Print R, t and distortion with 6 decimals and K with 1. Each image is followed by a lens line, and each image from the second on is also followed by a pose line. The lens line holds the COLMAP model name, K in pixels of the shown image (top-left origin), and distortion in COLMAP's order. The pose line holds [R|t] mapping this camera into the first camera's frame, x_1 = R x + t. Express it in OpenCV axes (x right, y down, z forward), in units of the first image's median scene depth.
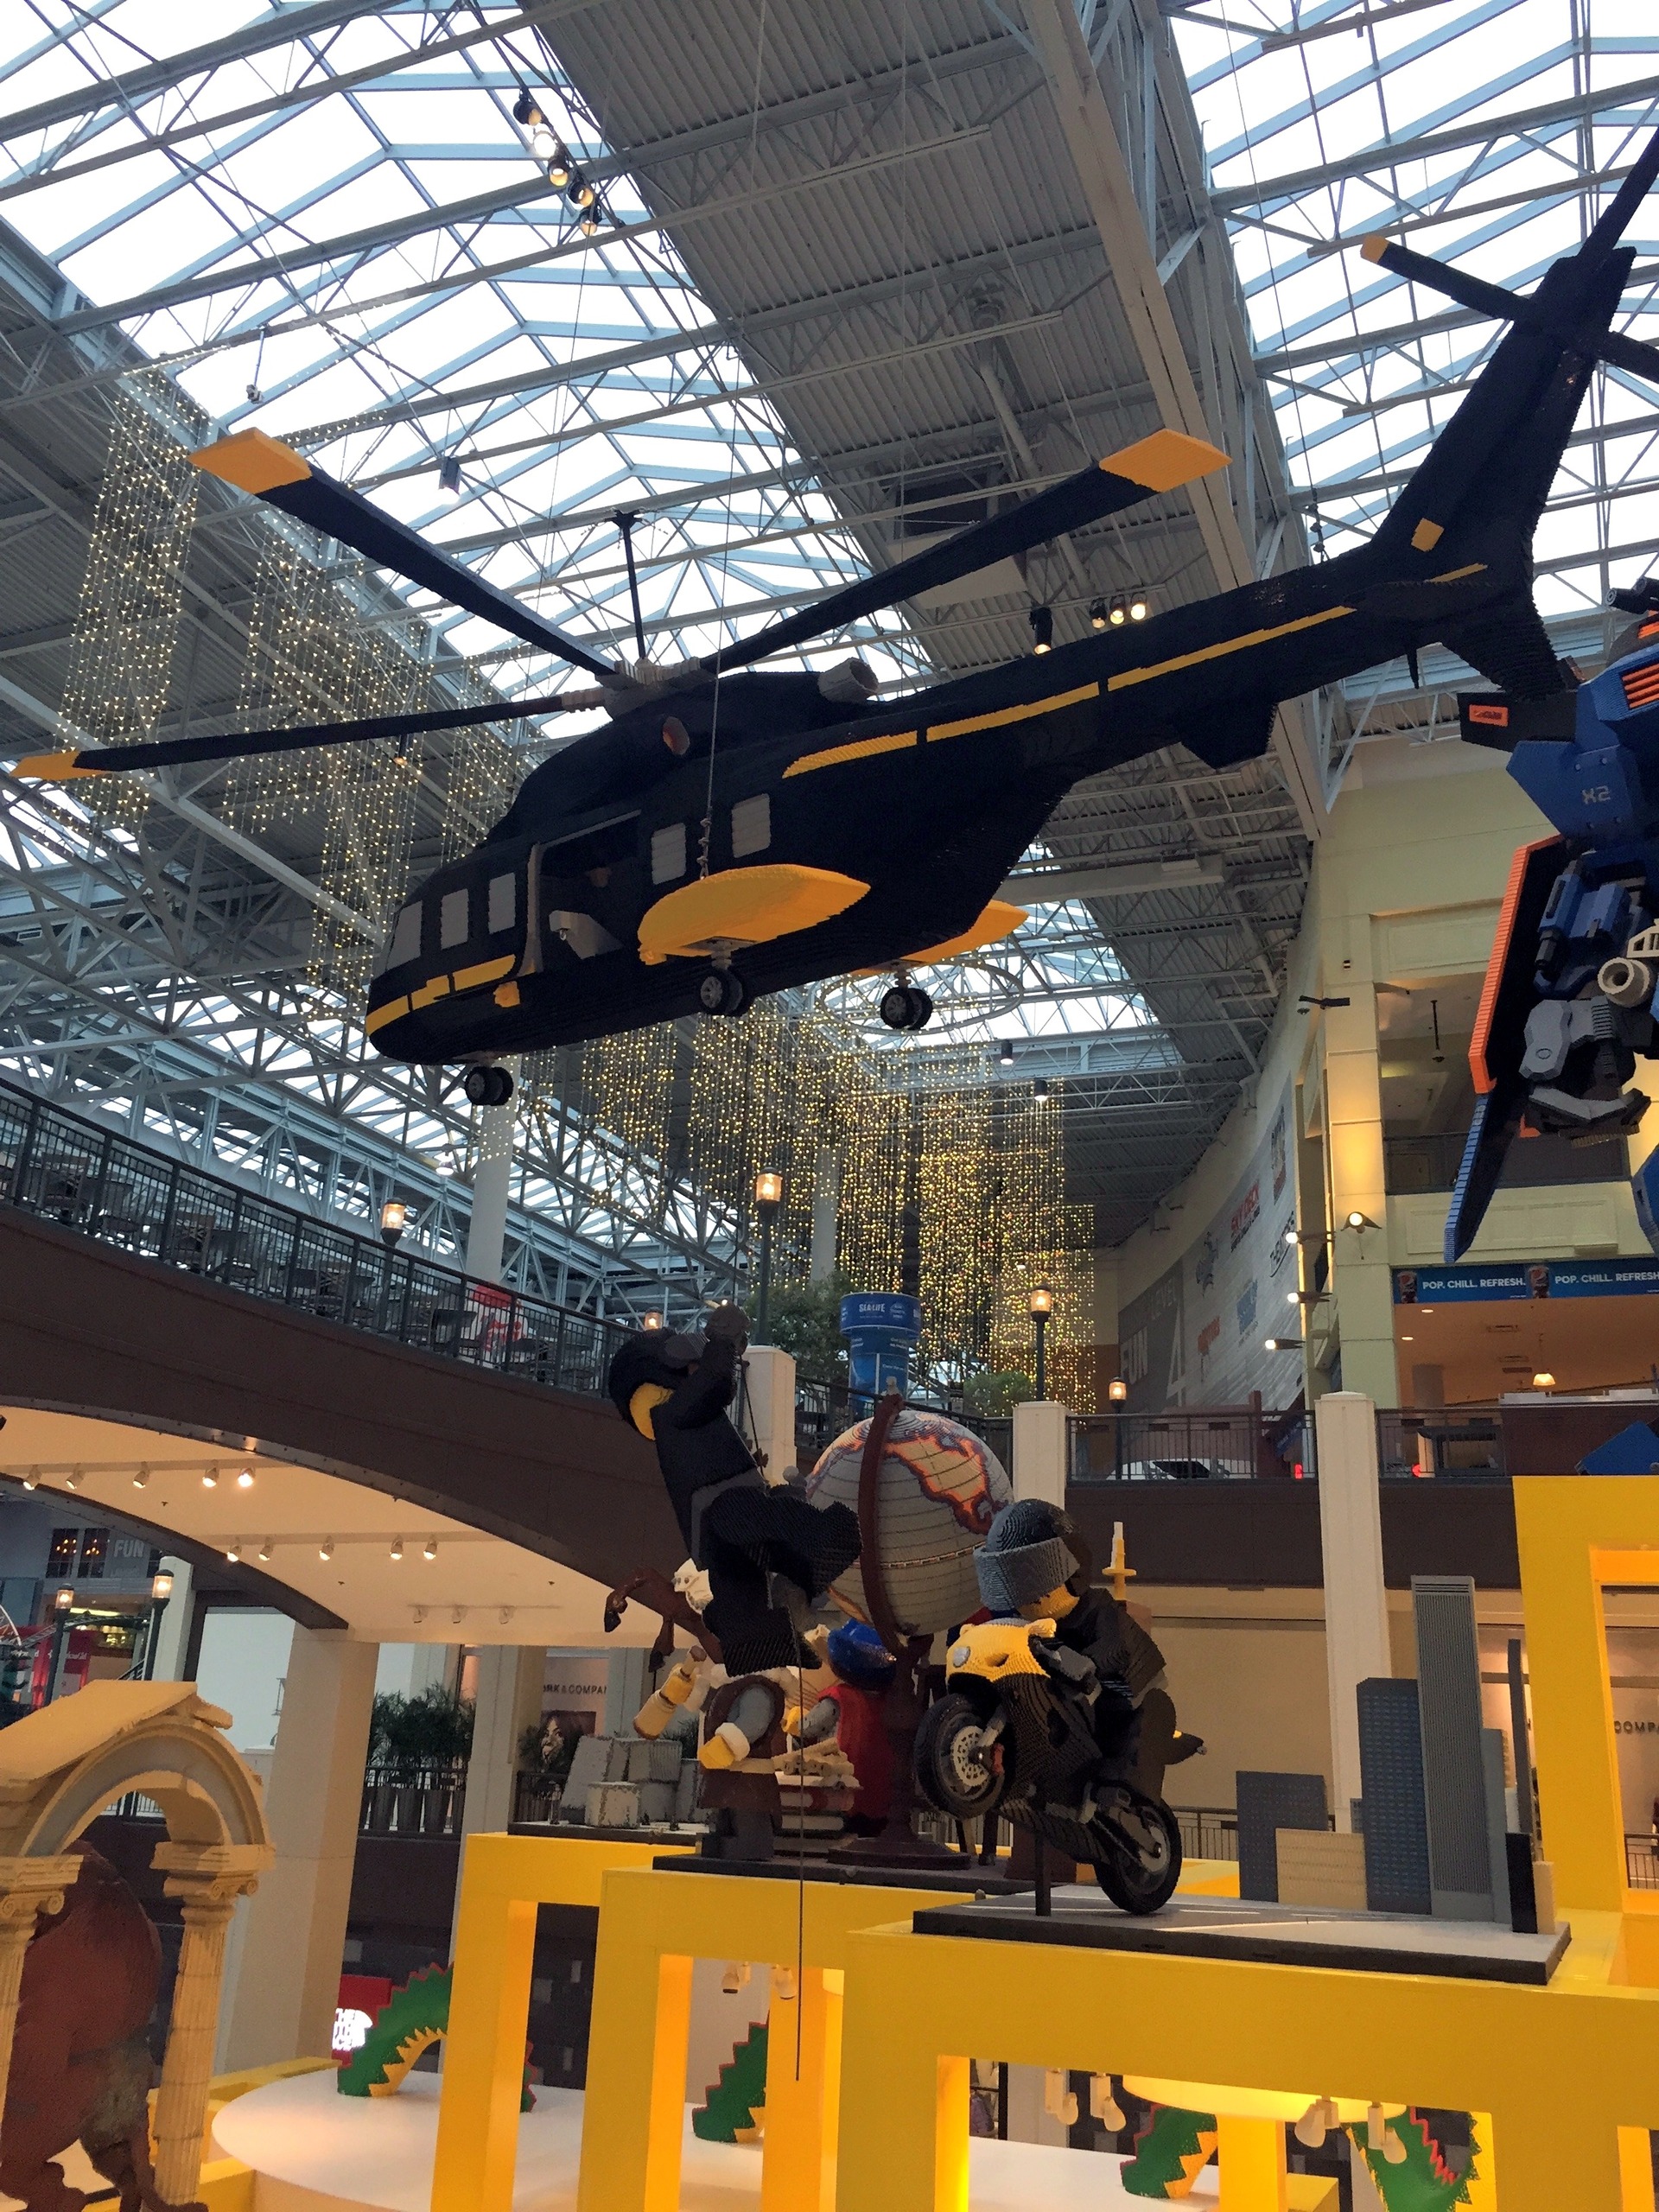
lens RADIAL K [[1879.4, 0, 834.0], [0, 1879.4, 1102.0], [0, 0, 1]] dist [0.081341, -0.095629]
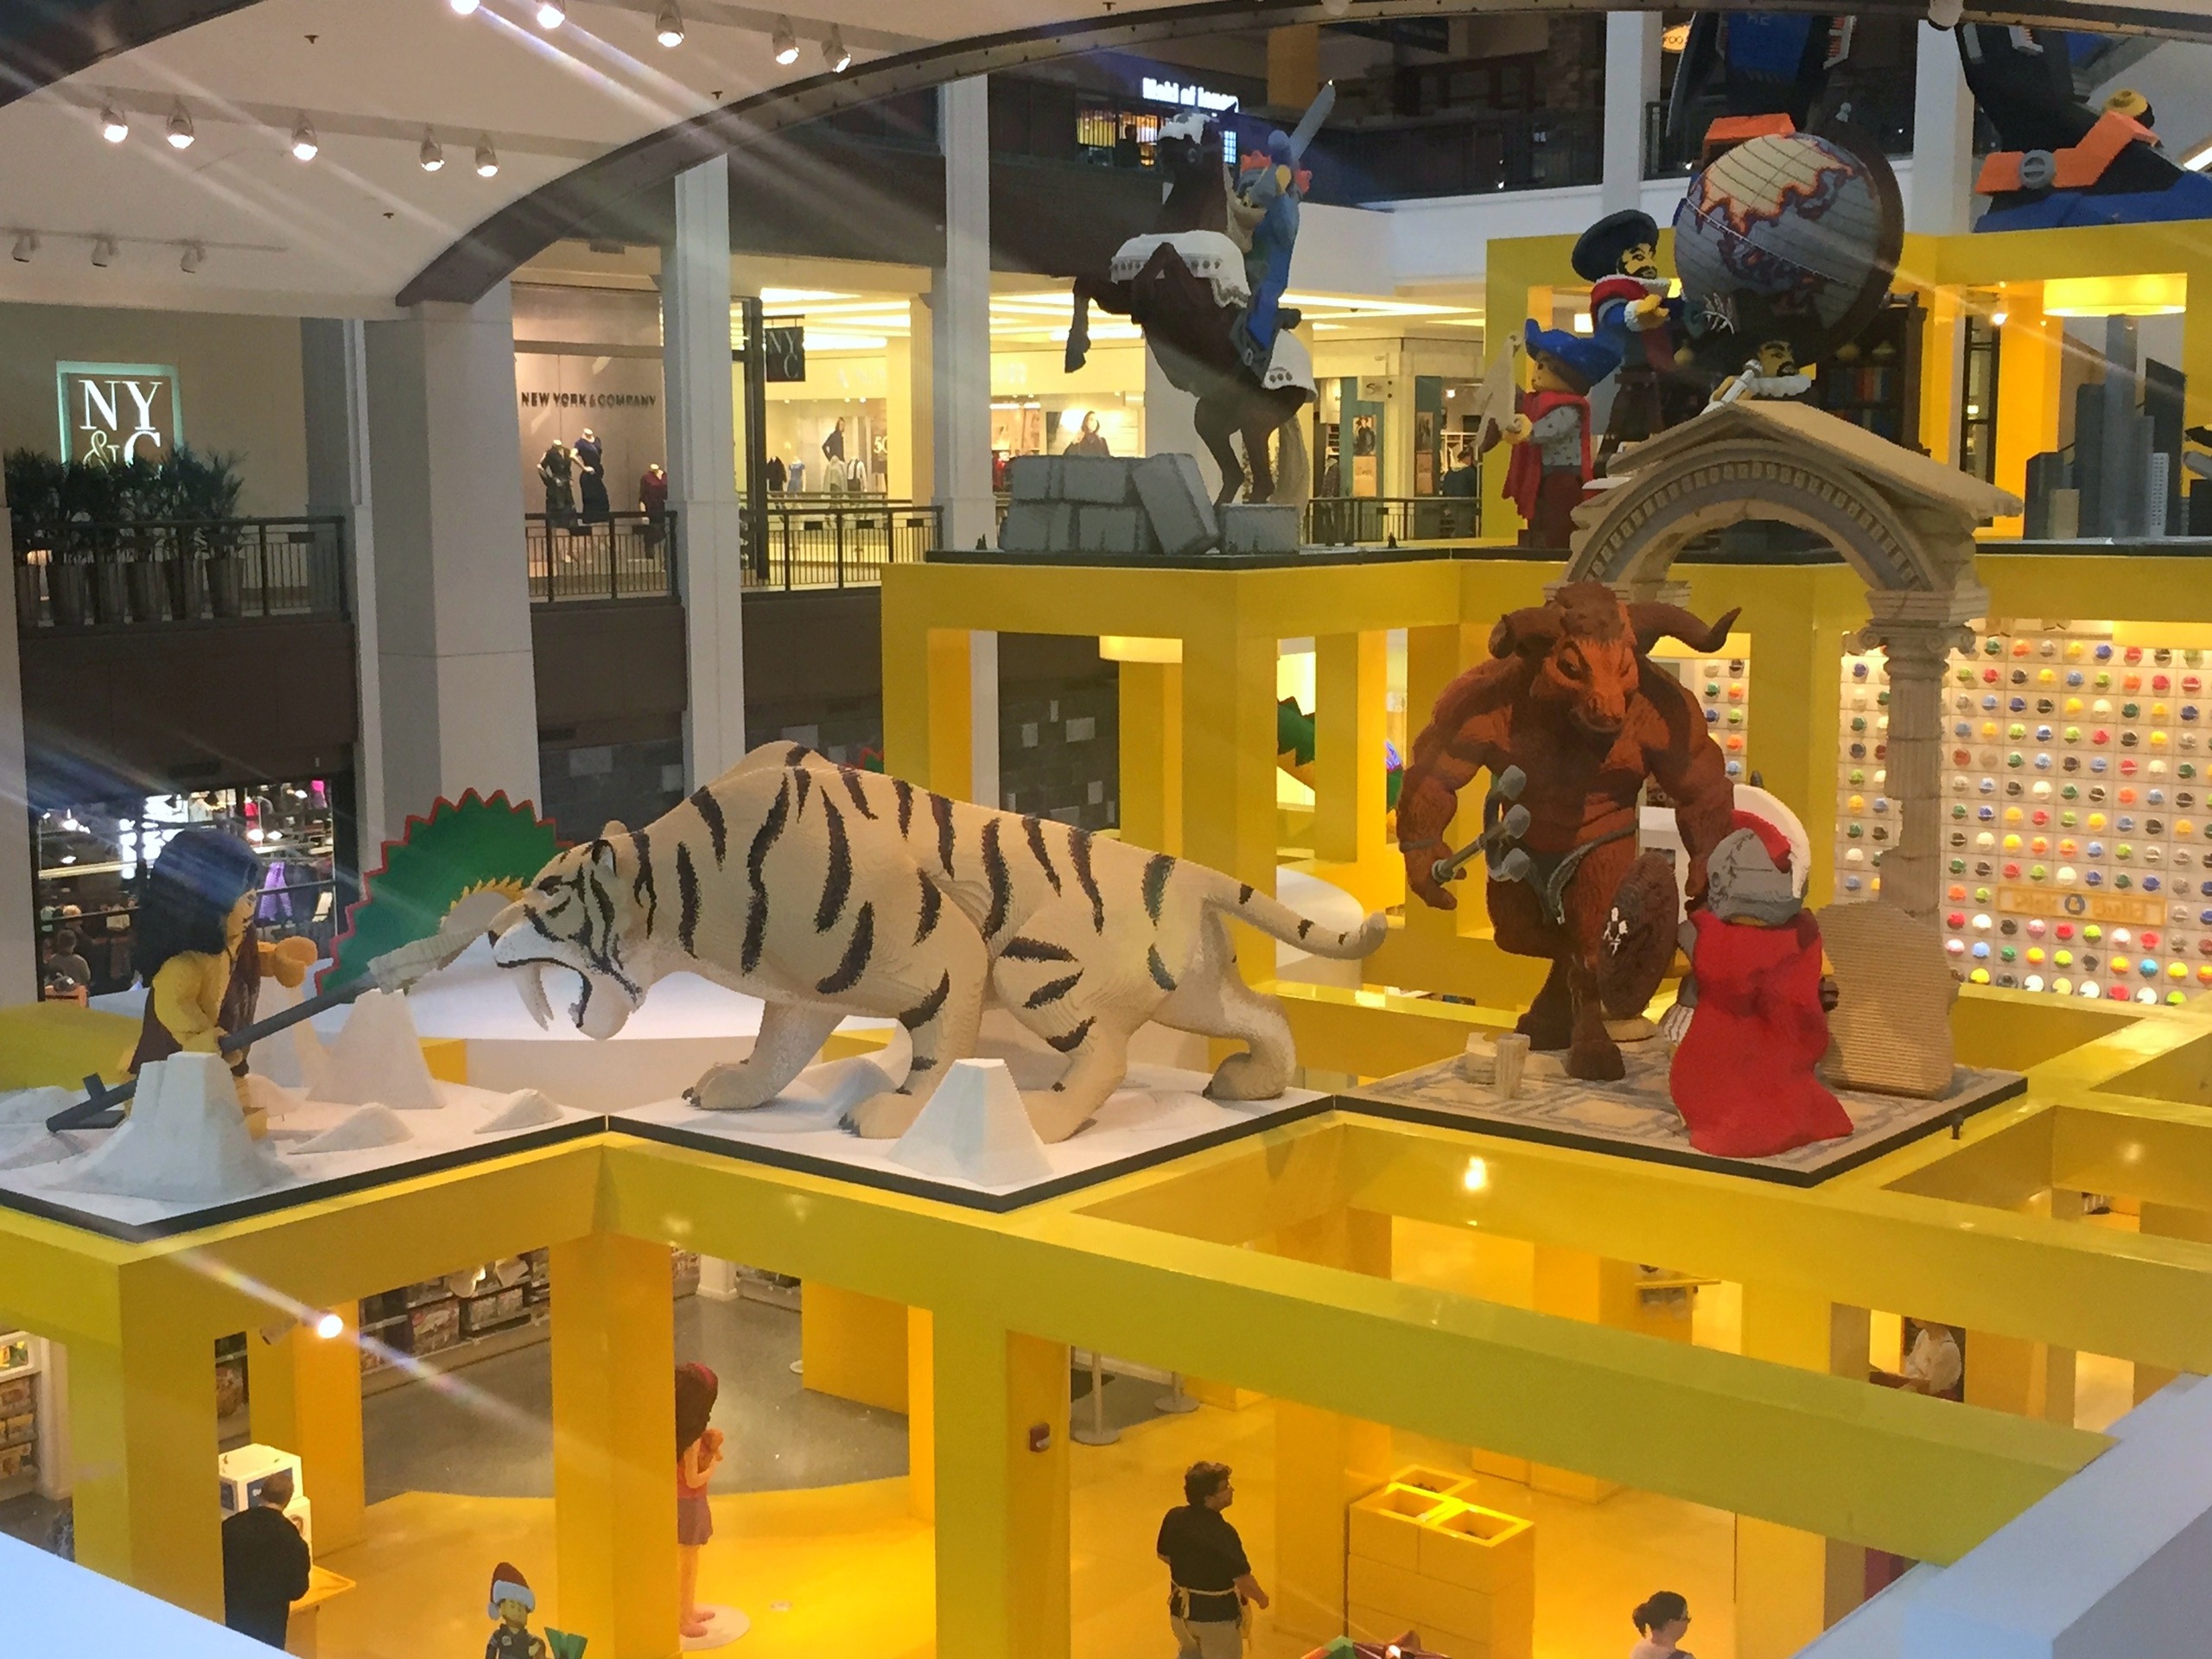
lens RADIAL K [[2832.3, 0, 1106.6], [0, 2832.3, 831.0], [0, 0, 1]] dist [-0.001439, -0.002226]
pose [[0.296257, -0.161505, 0.941354, -0.834196], [-0.285448, 0.925581, 0.248634, 0.123943], [-0.911455, -0.342368, 0.228109, 0.436967]]
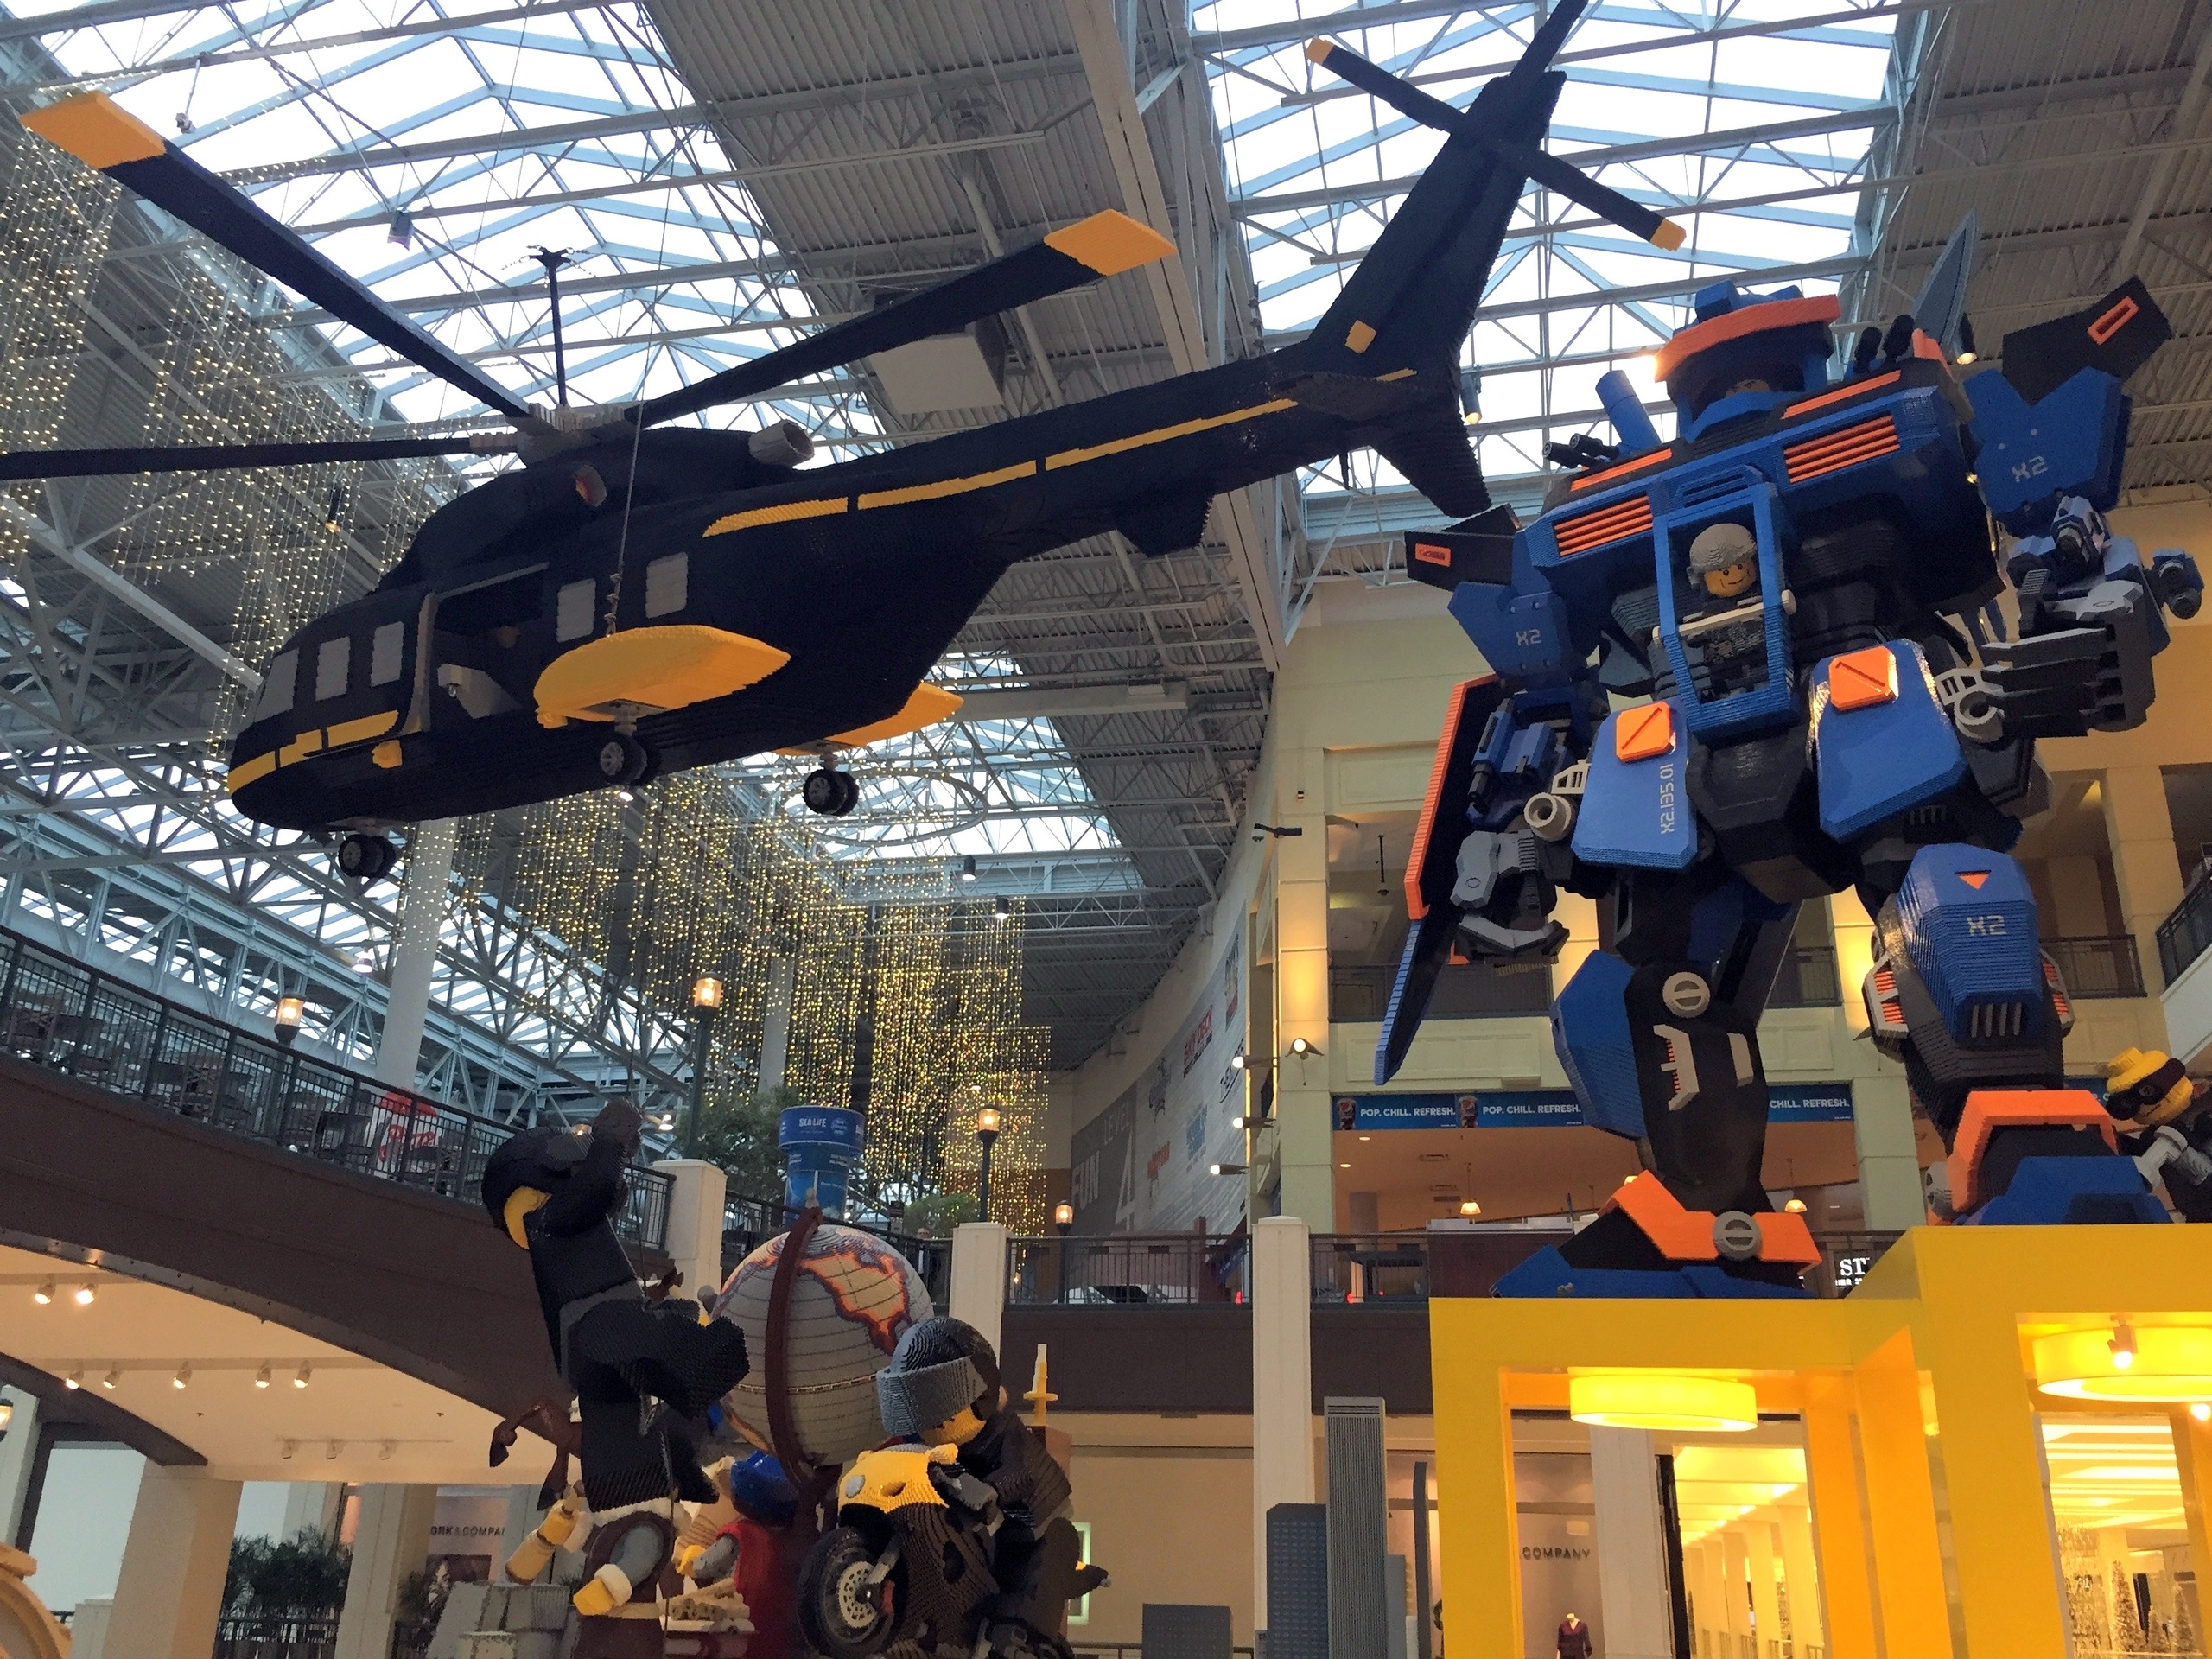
lens RADIAL K [[1890.4, 0, 1104.8], [0, 1890.4, 825.3], [0, 0, 1]] dist [0.095902, -0.129513]
pose [[0.986051, 0.049151, 0.159018, 0.006689], [-0.041140, 0.997731, -0.053288, 0.003544], [-0.161277, 0.046003, 0.985837, 0.009457]]
